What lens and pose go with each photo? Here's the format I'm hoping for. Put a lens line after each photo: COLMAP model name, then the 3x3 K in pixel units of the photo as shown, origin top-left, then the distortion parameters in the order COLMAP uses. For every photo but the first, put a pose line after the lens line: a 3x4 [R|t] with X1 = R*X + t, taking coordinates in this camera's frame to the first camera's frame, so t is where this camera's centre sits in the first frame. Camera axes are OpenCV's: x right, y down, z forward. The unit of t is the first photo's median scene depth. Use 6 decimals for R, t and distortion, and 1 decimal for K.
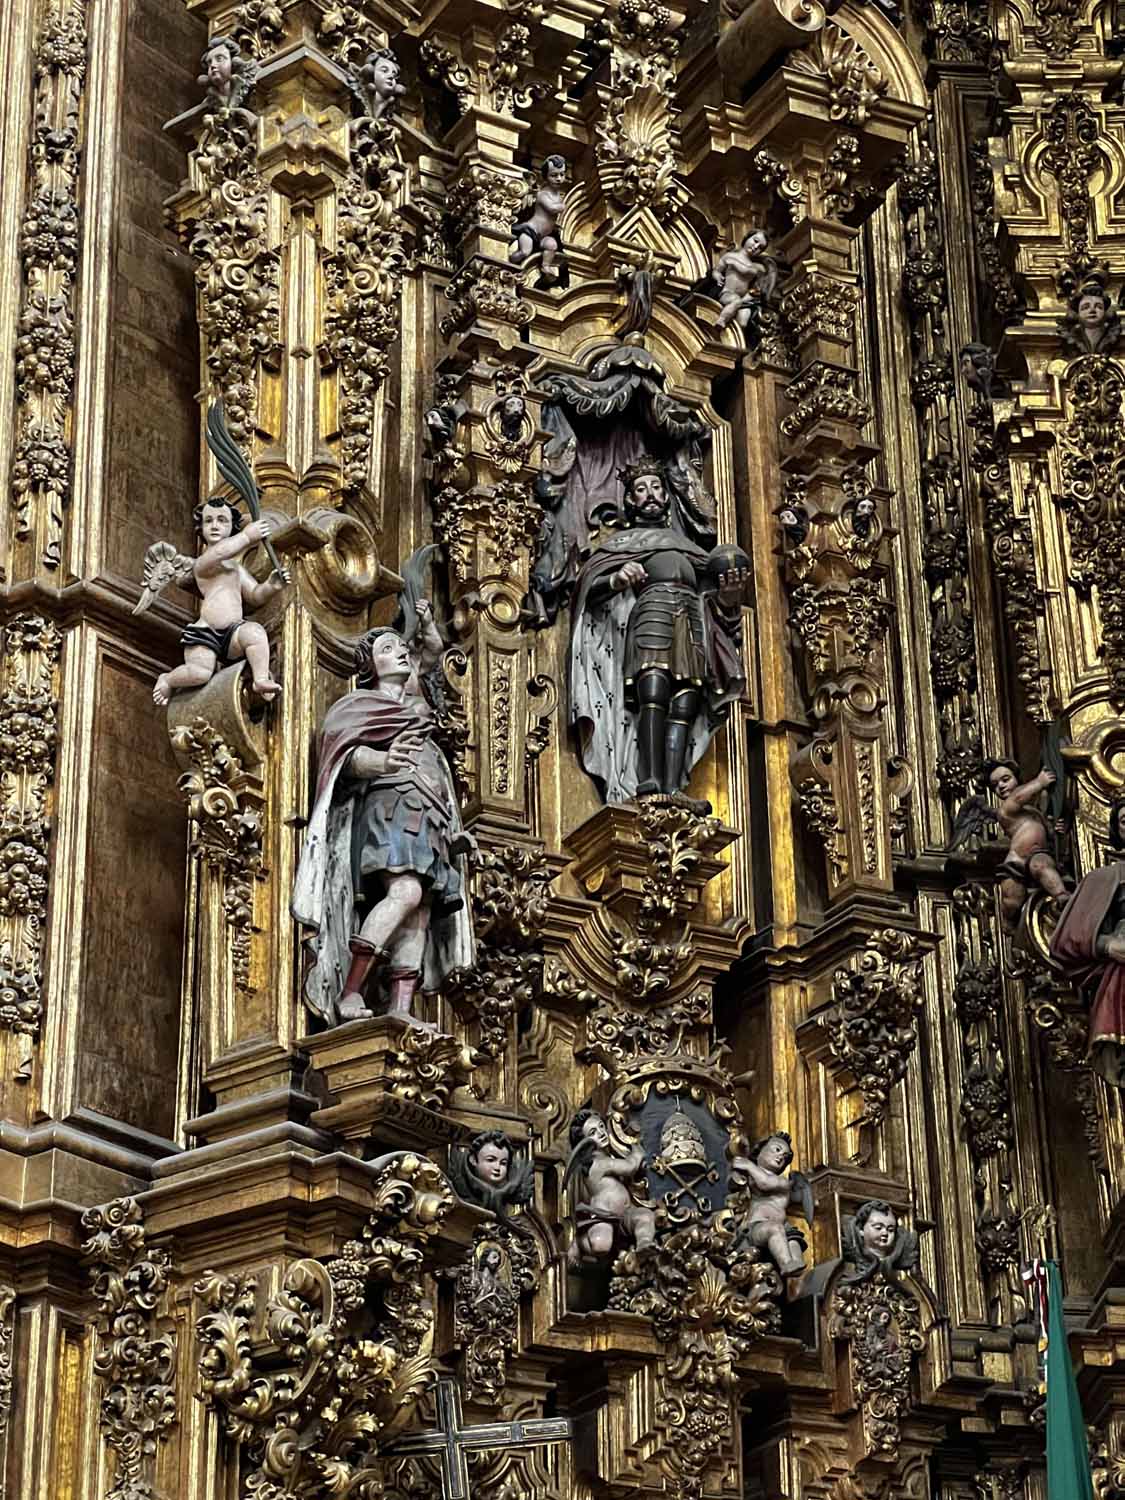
lens RADIAL K [[3297.8, 0, 562.5], [0, 3297.8, 750.0], [0, 0, 1]] dist [0.238324, -0.094640]
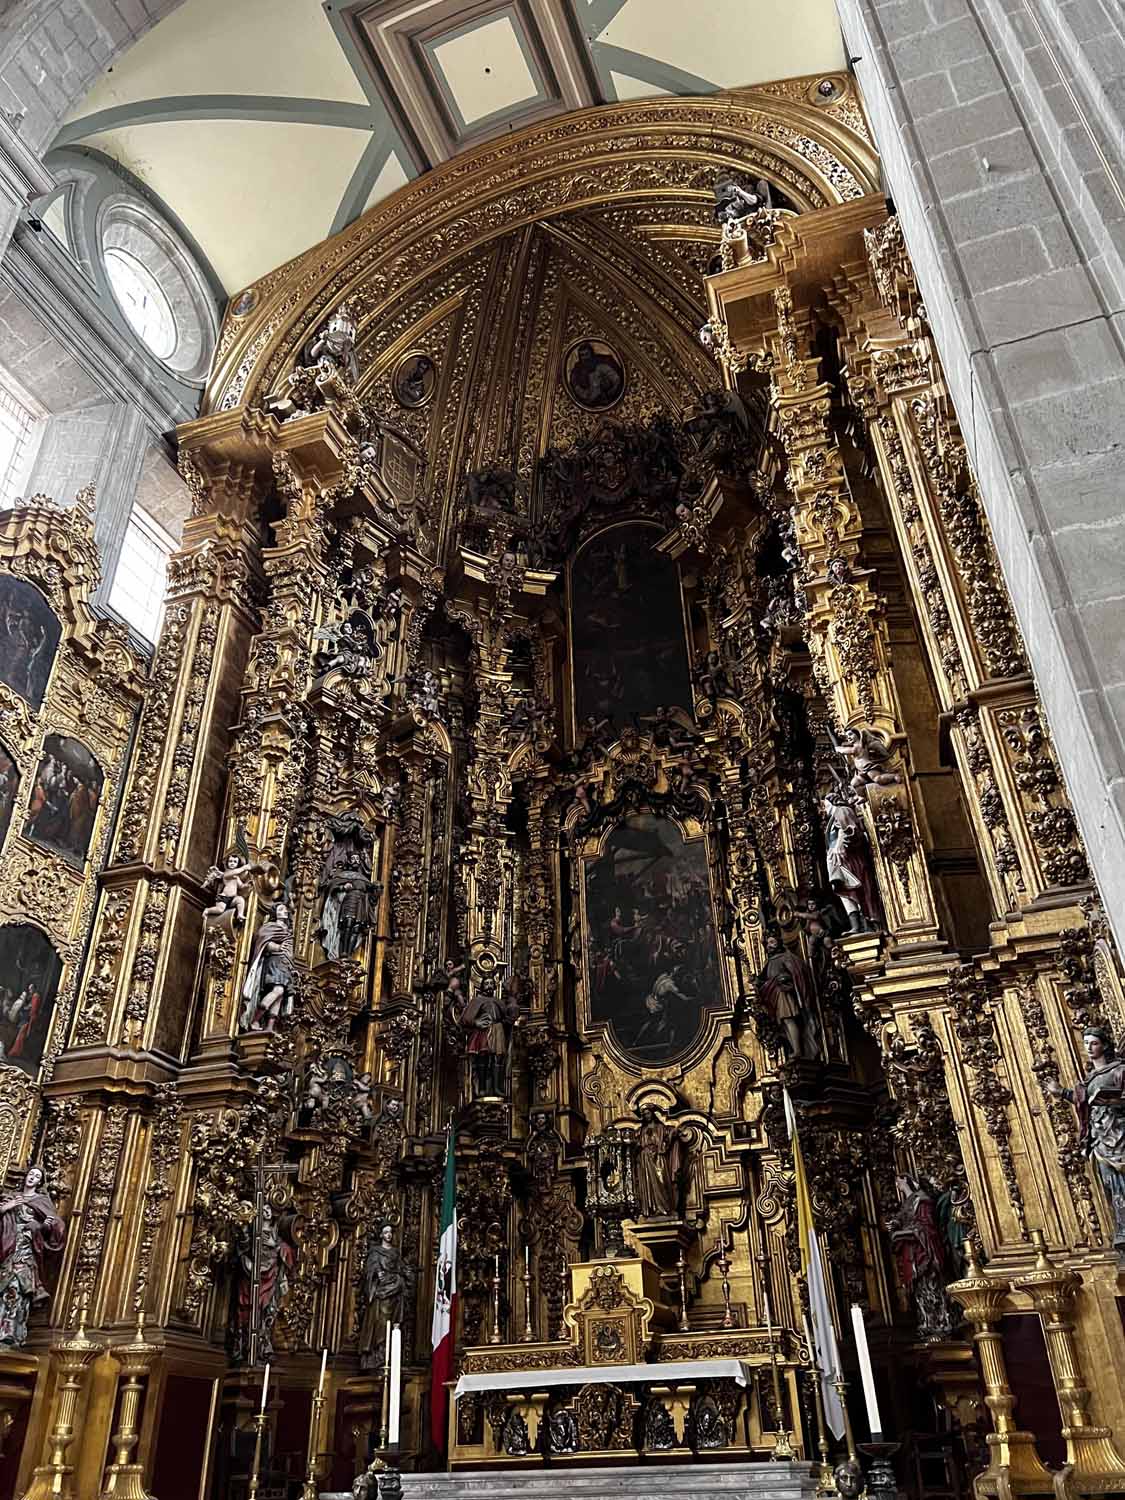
lens RADIAL K [[1126.2, 0, 562.8], [0, 1126.2, 747.1], [0, 0, 1]] dist [0.056992, -0.059825]
pose [[0.944299, 0.178487, 0.276480, -0.118976], [-0.141418, 0.978701, -0.148815, -0.056729], [-0.297153, 0.101427, 0.949428, -0.127253]]
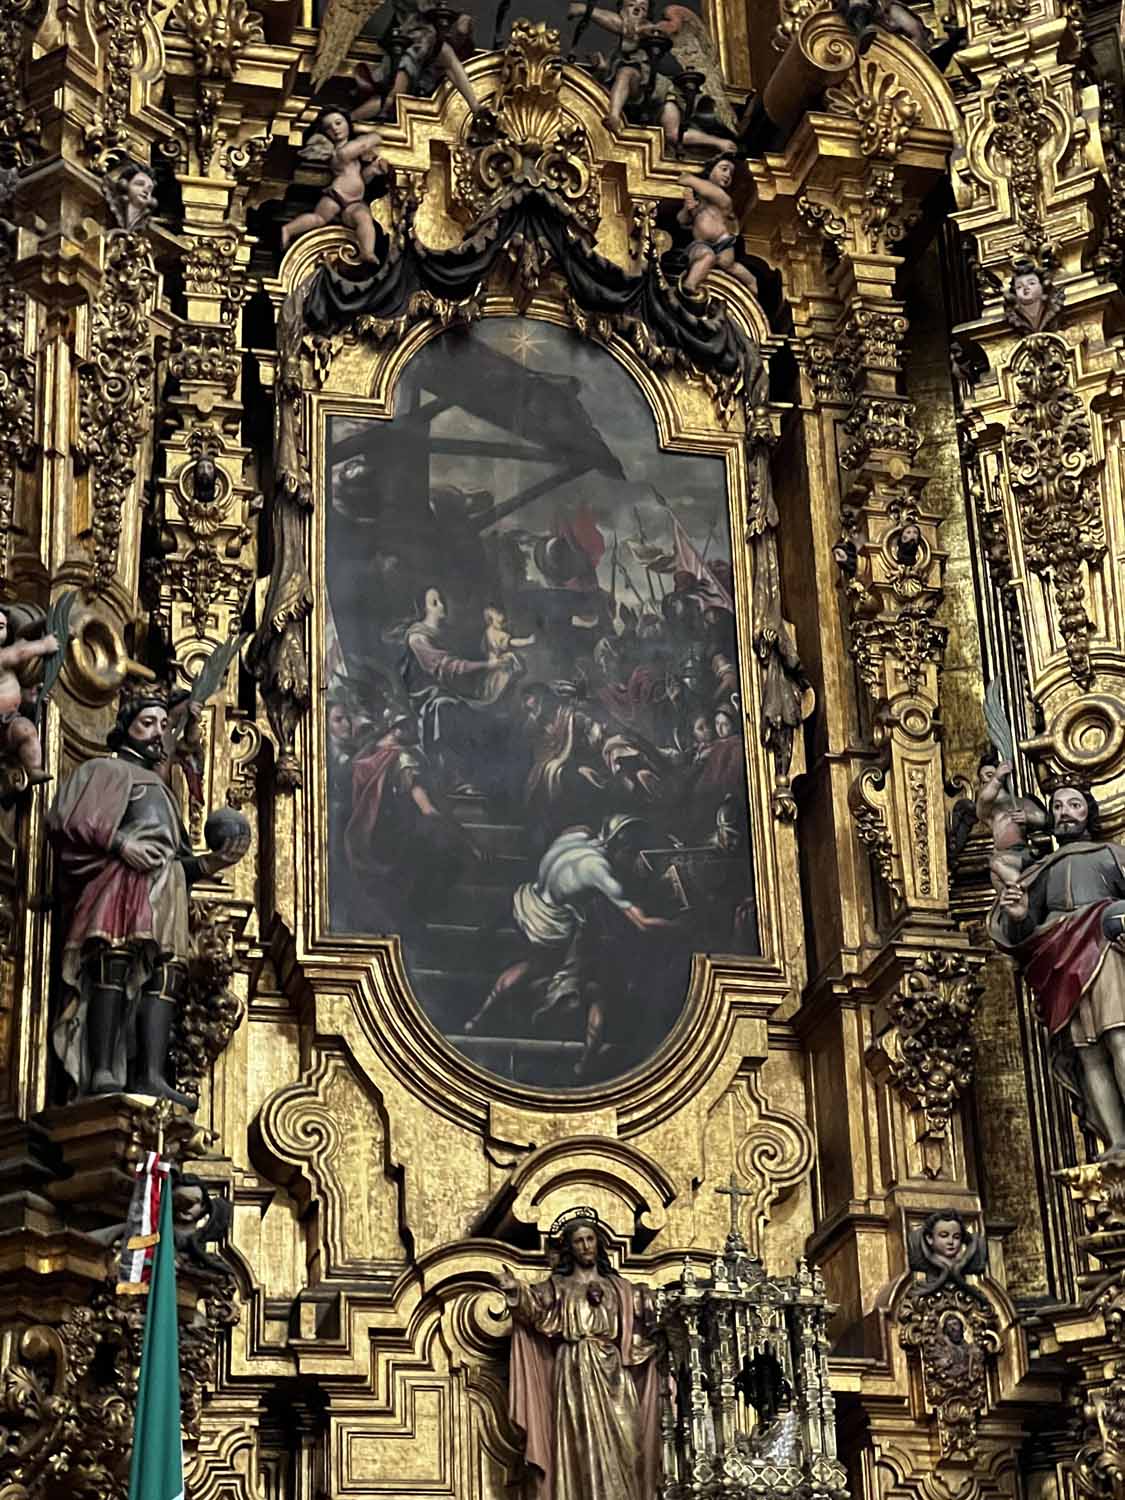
lens RADIAL K [[3433.6, 0, 562.5], [0, 3433.6, 750.0], [0, 0, 1]] dist [-0.036636, 2.701300]
pose [[0.602665, 0.342455, 0.720777, -0.483531], [-0.332001, 0.928954, -0.163768, 0.156940], [-0.725652, -0.140601, 0.673543, 0.270158]]
